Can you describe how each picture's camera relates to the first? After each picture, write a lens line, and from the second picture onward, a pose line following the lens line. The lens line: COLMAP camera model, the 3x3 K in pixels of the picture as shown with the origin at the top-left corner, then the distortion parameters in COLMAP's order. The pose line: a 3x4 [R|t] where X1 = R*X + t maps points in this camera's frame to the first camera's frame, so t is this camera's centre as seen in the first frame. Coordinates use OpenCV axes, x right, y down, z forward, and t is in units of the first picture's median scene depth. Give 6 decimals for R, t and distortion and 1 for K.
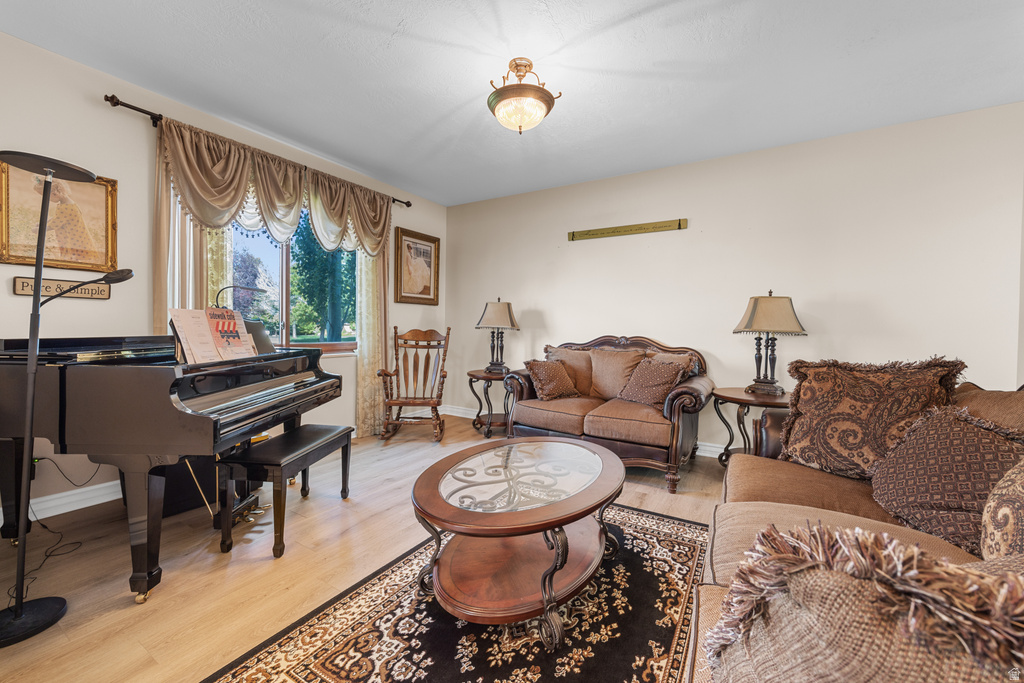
lens RADIAL K [[419.2, 0, 513.5], [0, 419.2, 336.0], [0, 0, 1]] dist [0.002073, 0.000213]
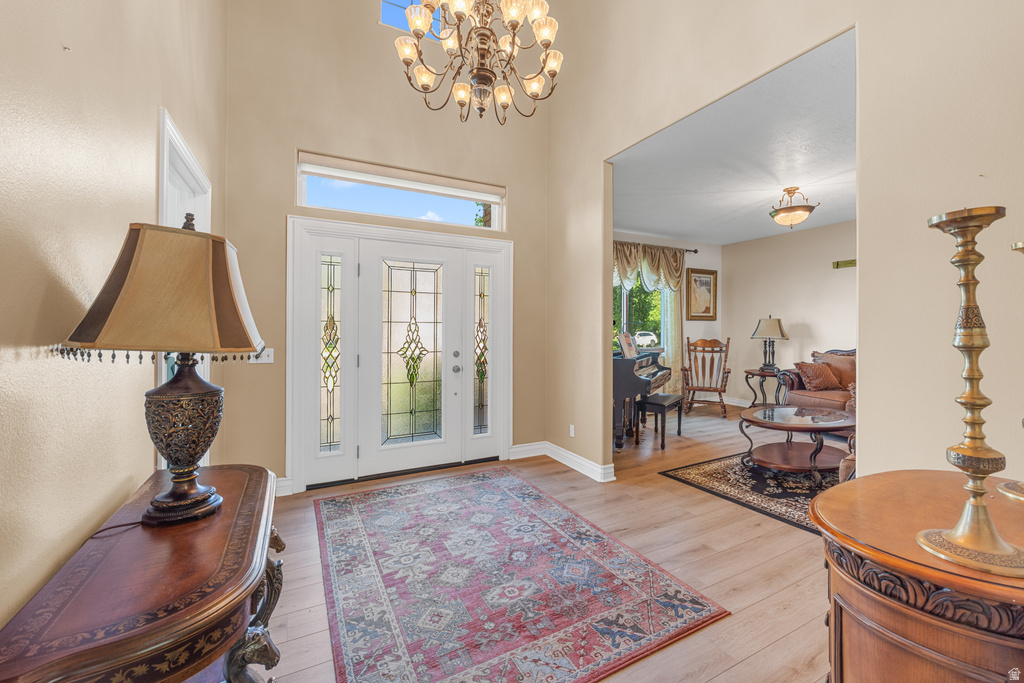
lens RADIAL K [[419.2, 0, 532.9], [0, 419.2, 330.0], [0, 0, 1]] dist [0.002073, 0.000213]
pose [[0.868937, -0.012953, -0.494753, -0.031166], [0.001348, 0.999716, -0.023806, -0.013917], [0.494920, 0.020019, 0.868708, -0.533690]]
